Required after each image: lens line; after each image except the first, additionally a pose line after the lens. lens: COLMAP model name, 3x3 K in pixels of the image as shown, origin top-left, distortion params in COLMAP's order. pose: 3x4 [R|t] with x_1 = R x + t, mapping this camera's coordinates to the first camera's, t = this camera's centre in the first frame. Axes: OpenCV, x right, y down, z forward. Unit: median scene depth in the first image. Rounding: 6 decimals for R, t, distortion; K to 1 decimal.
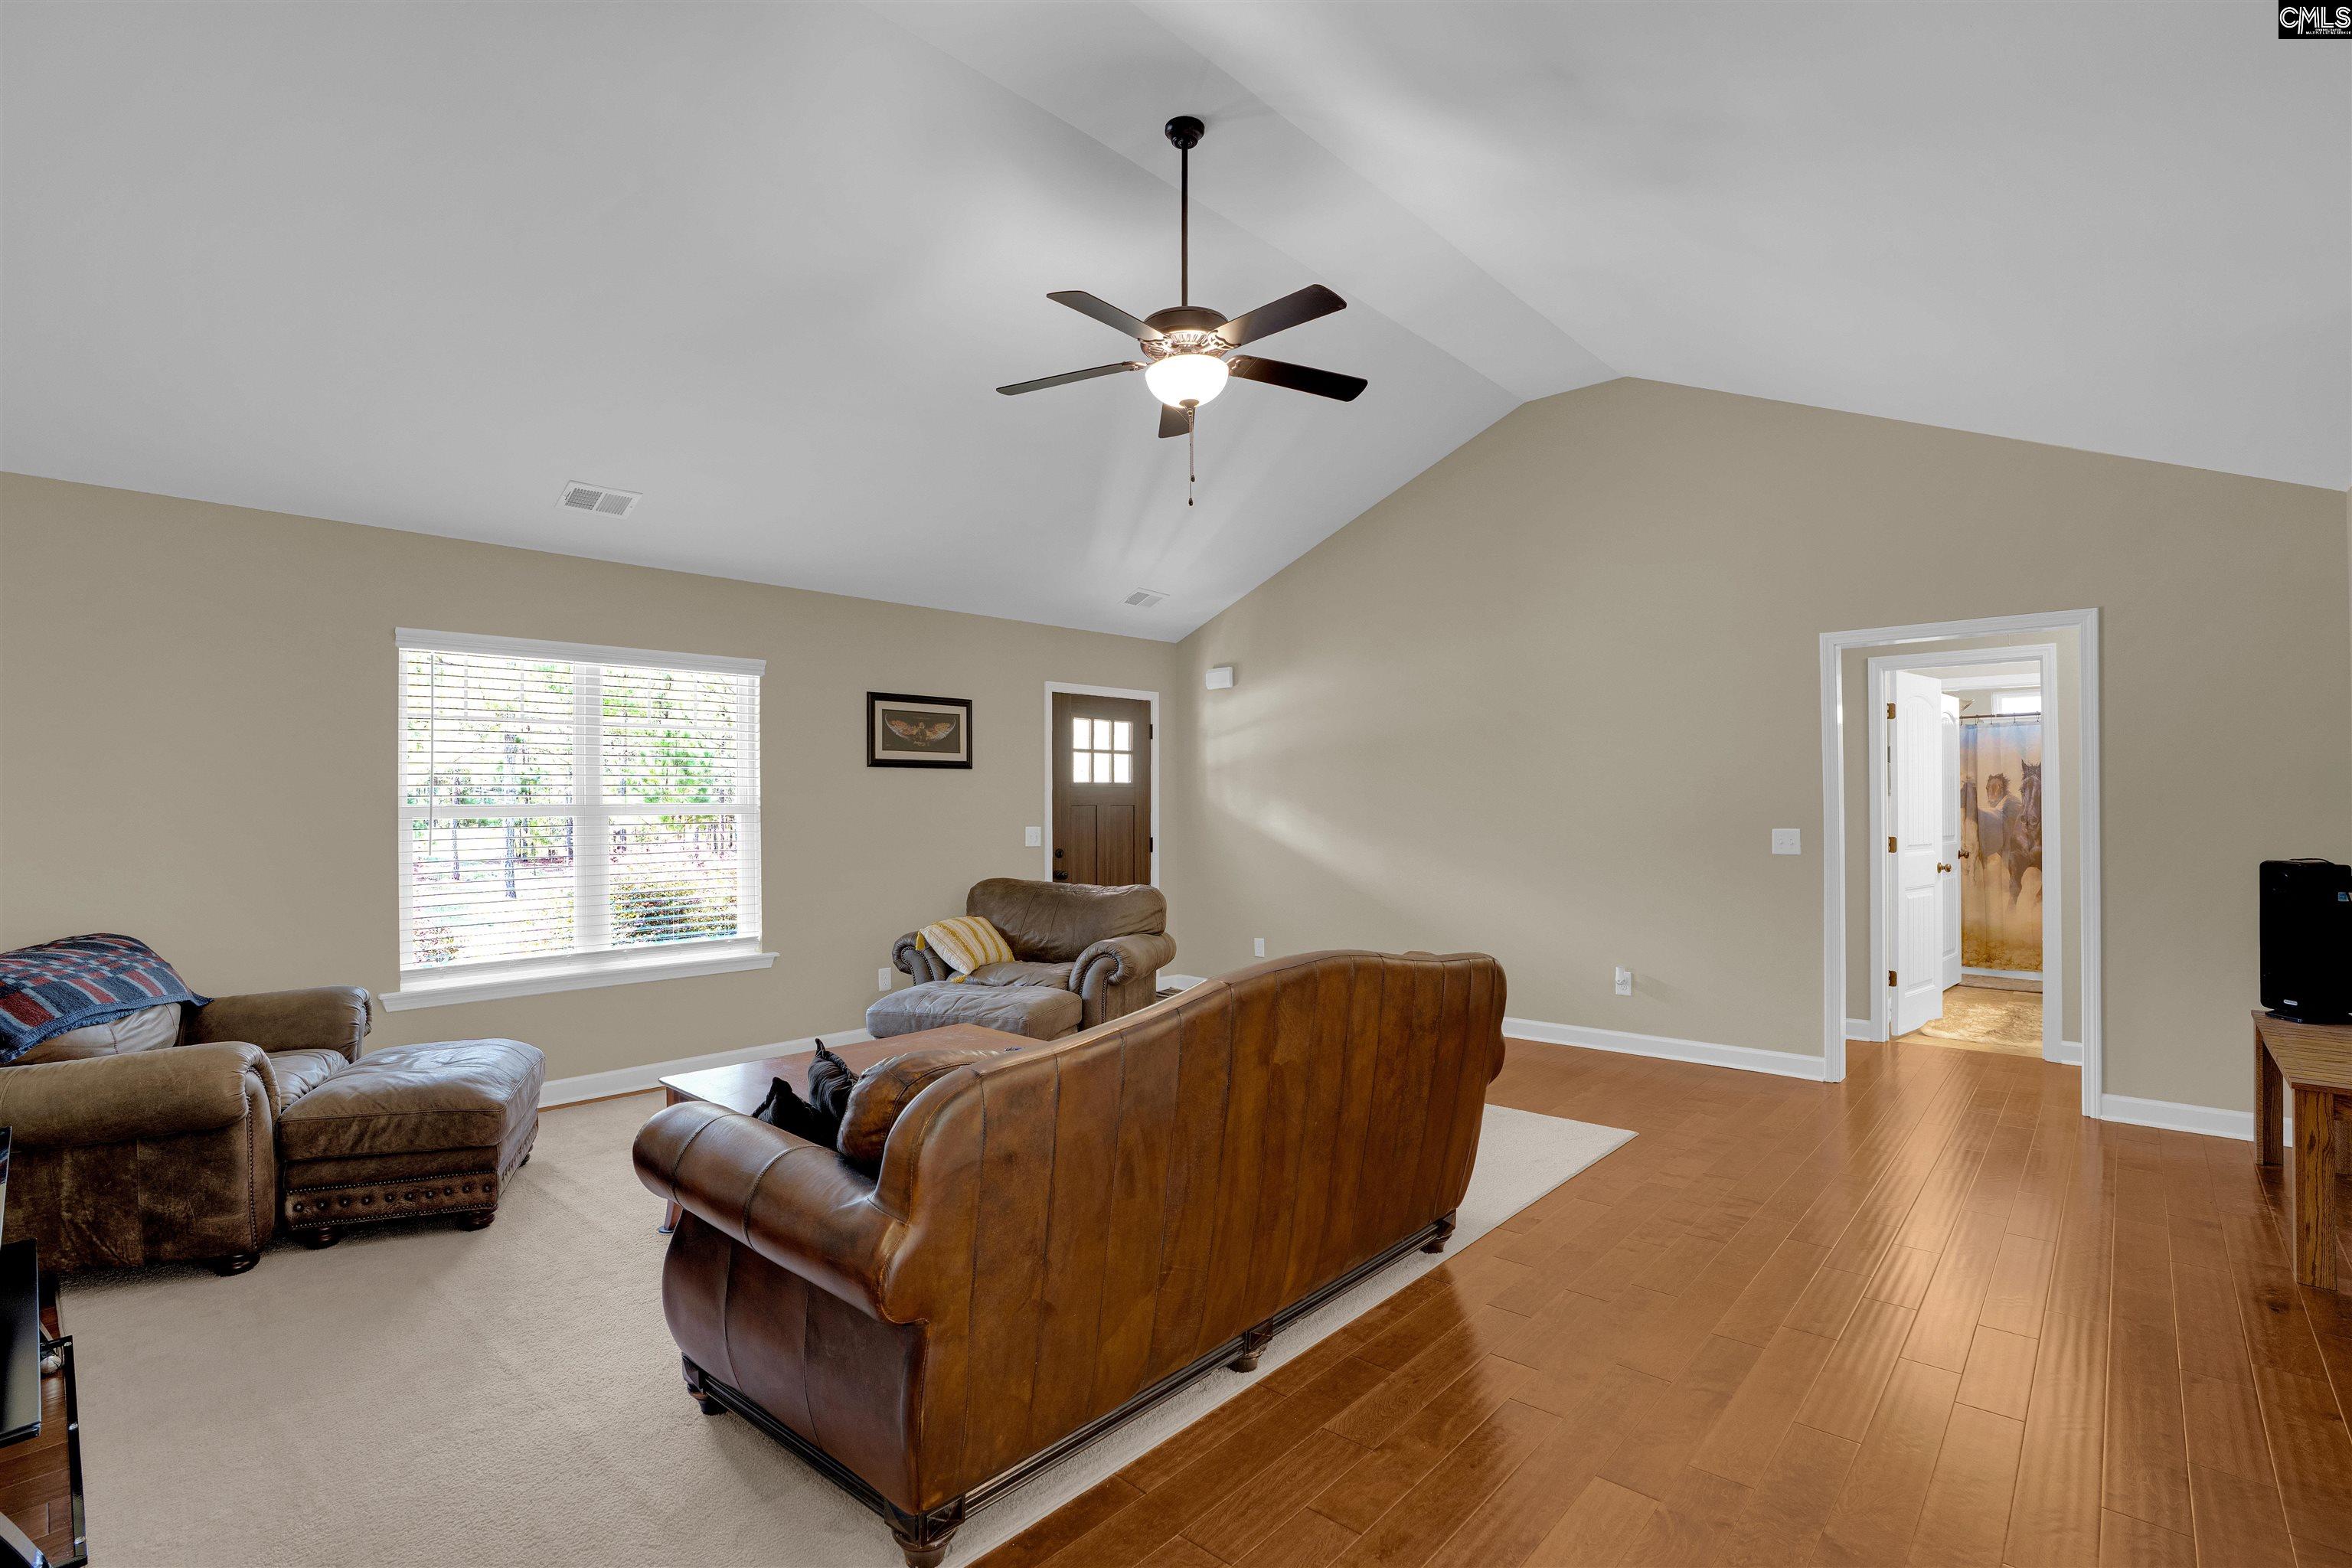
lens RADIAL K [[1106.4, 0, 1176.0], [0, 1106.4, 779.6], [0, 0, 1]] dist [-0.081898, 0.043346]
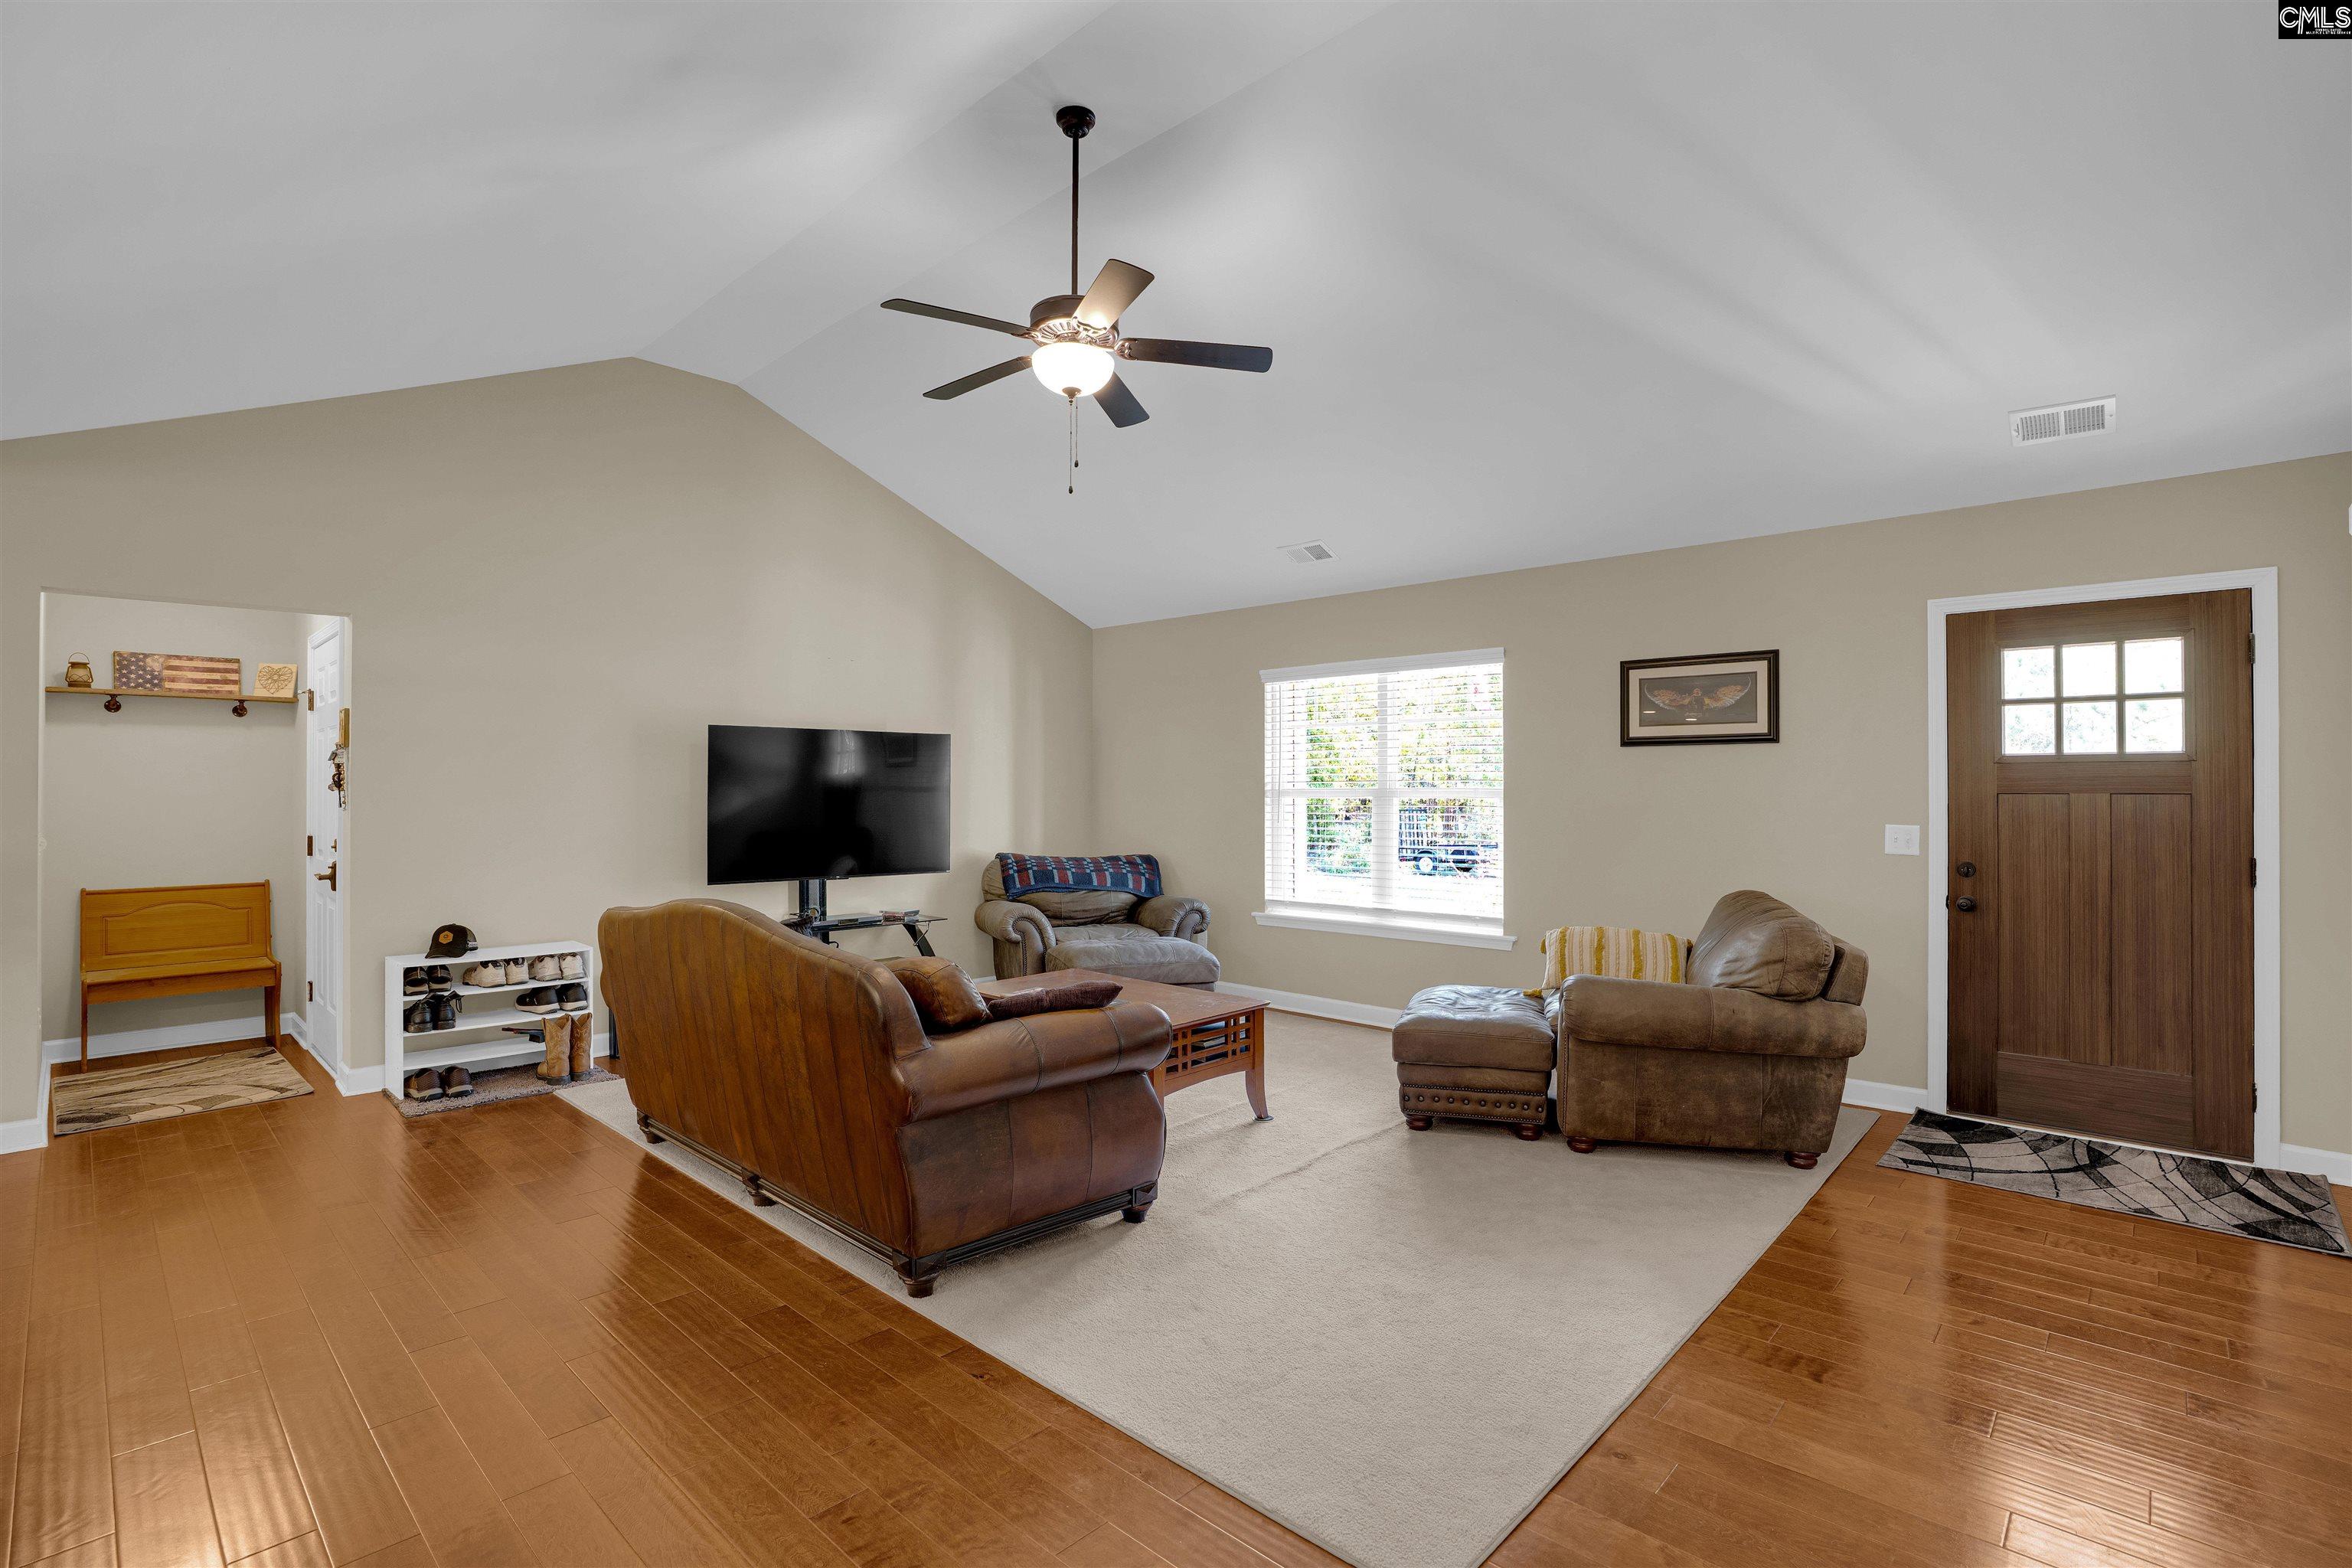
lens RADIAL K [[1106.4, 0, 1176.0], [0, 1106.4, 779.6], [0, 0, 1]] dist [-0.081898, 0.043346]
pose [[-0.019938, -0.002413, -0.999798, 0.598938], [0.019693, 0.999802, -0.002805, 0.010034], [0.999607, -0.019745, -0.019887, 0.659238]]
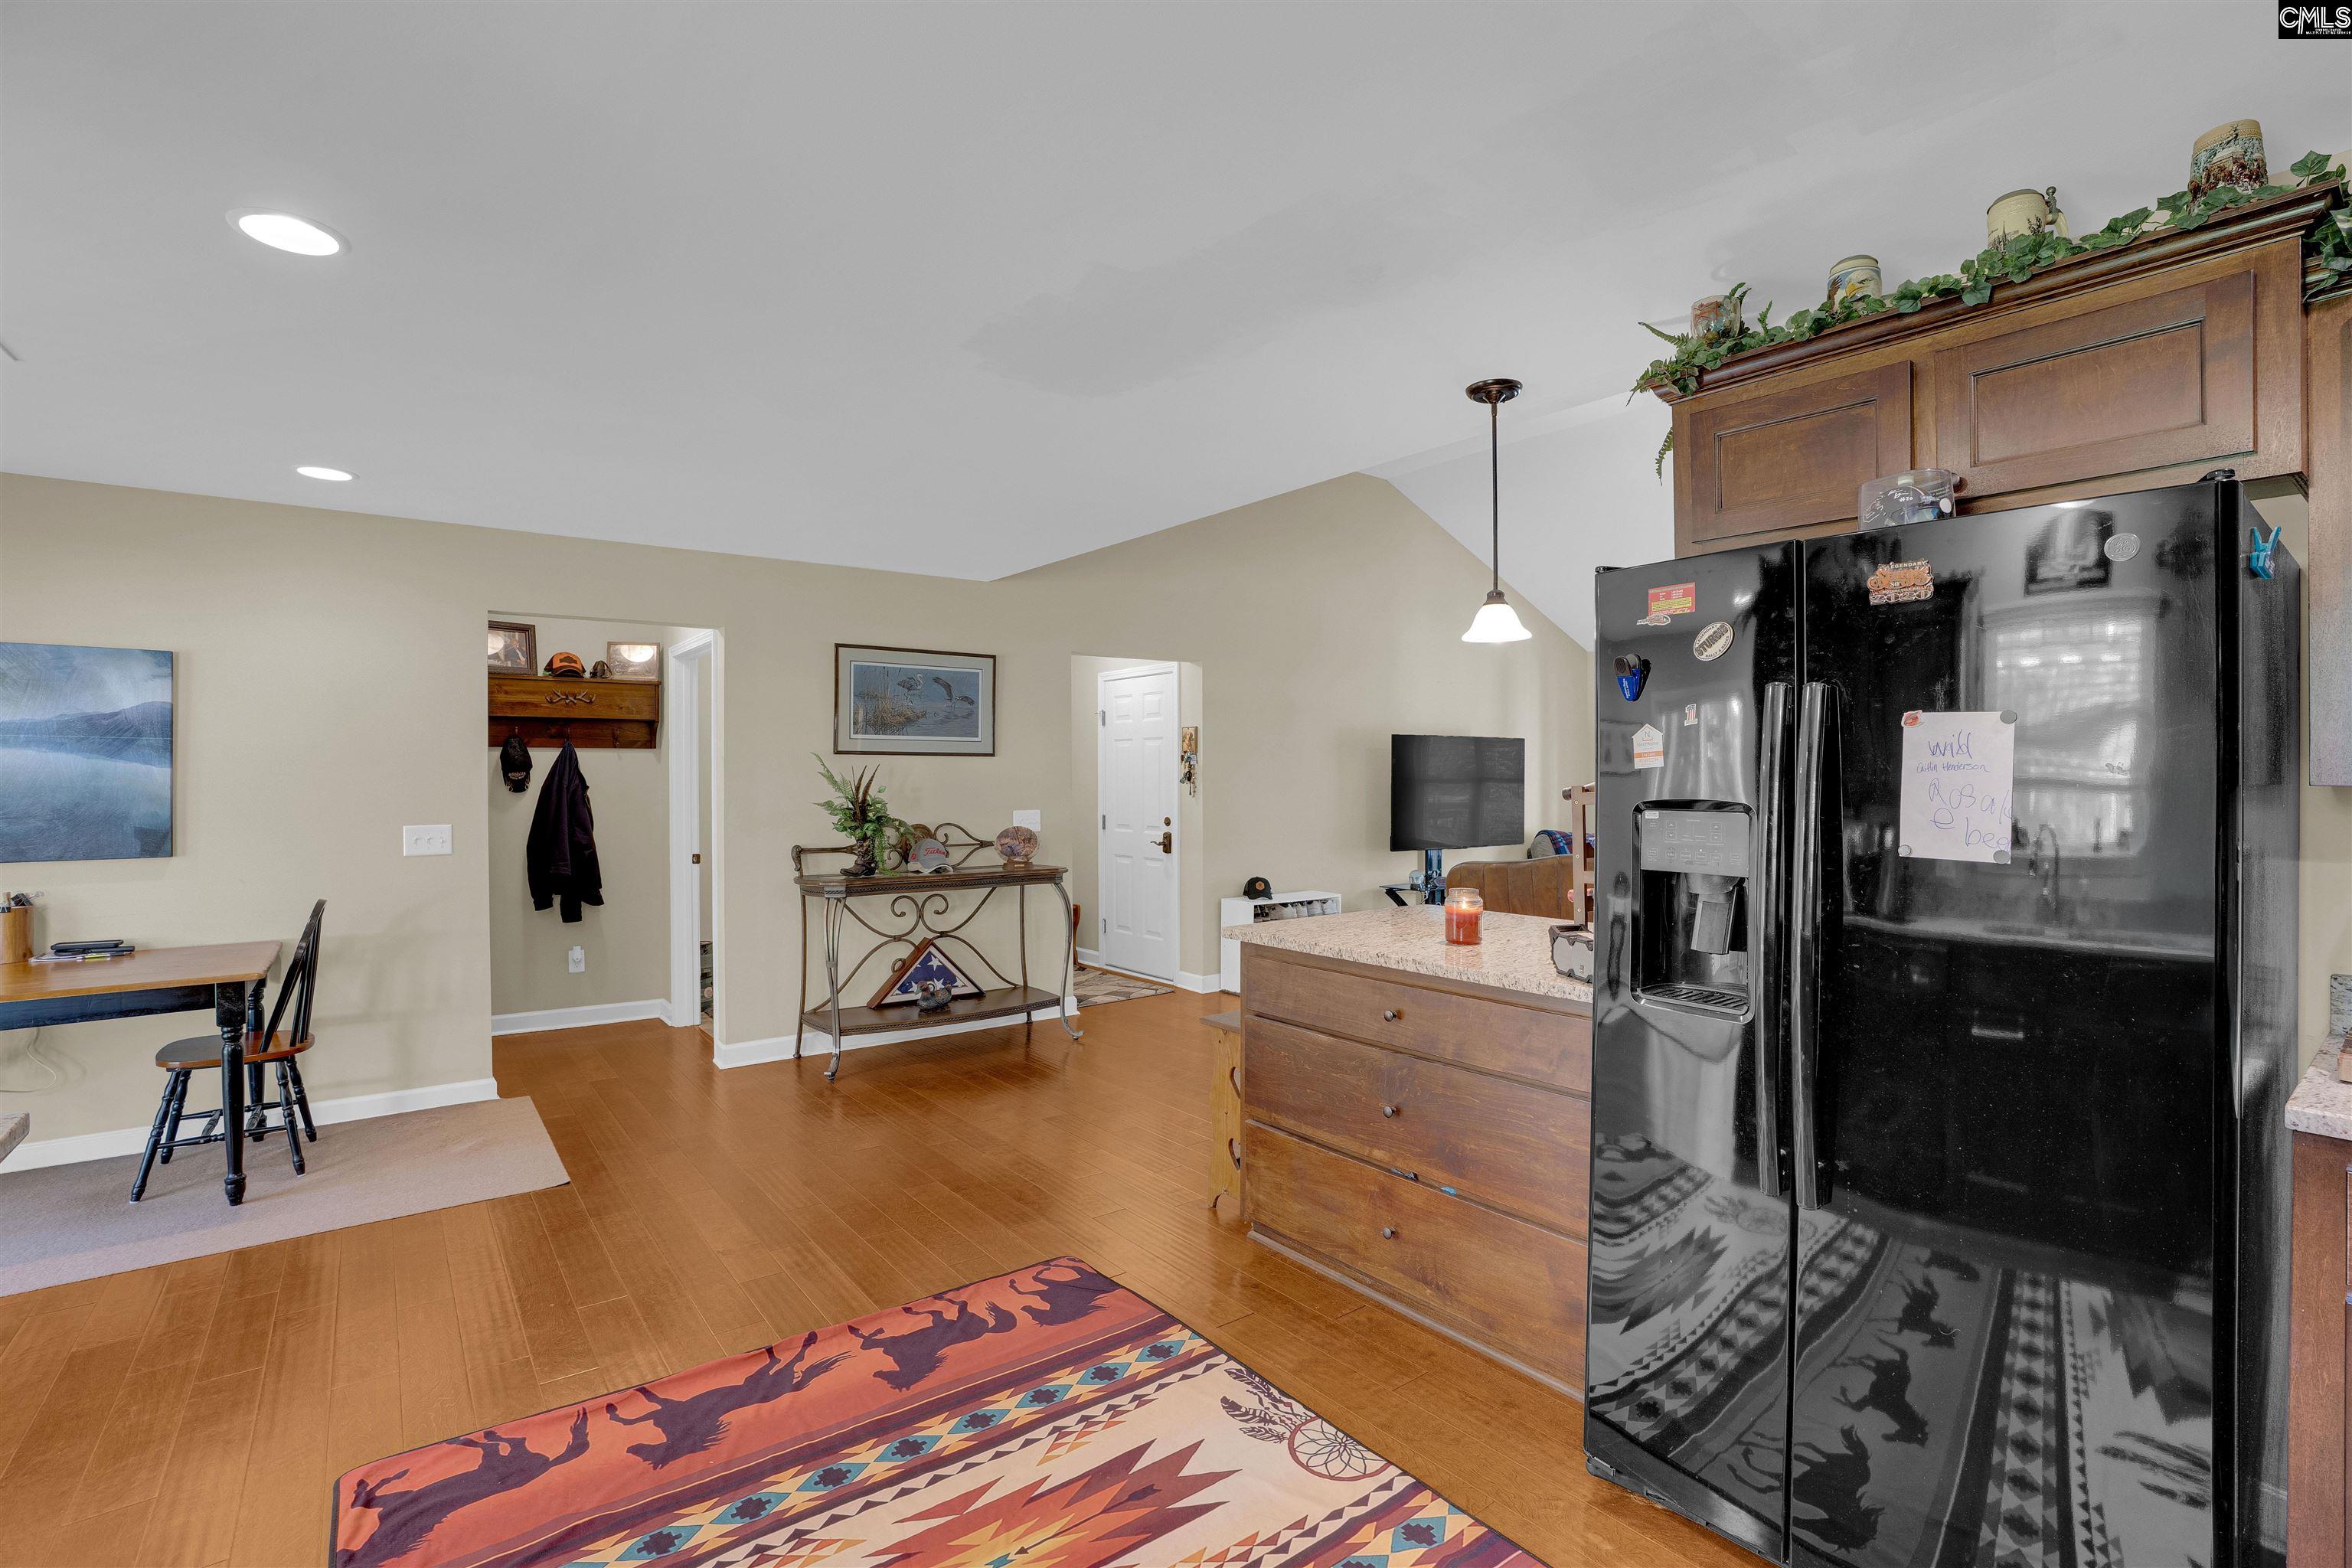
lens RADIAL K [[1080.2, 0, 1176.0], [0, 1080.2, 784.0], [0, 0, 1]] dist [-0.068013, 0.032008]
pose [[-0.170846, 0.015363, -0.985178, 0.951279], [0.022123, 0.999686, 0.011753, -0.008949], [0.985049, -0.019787, -0.171132, 0.212897]]
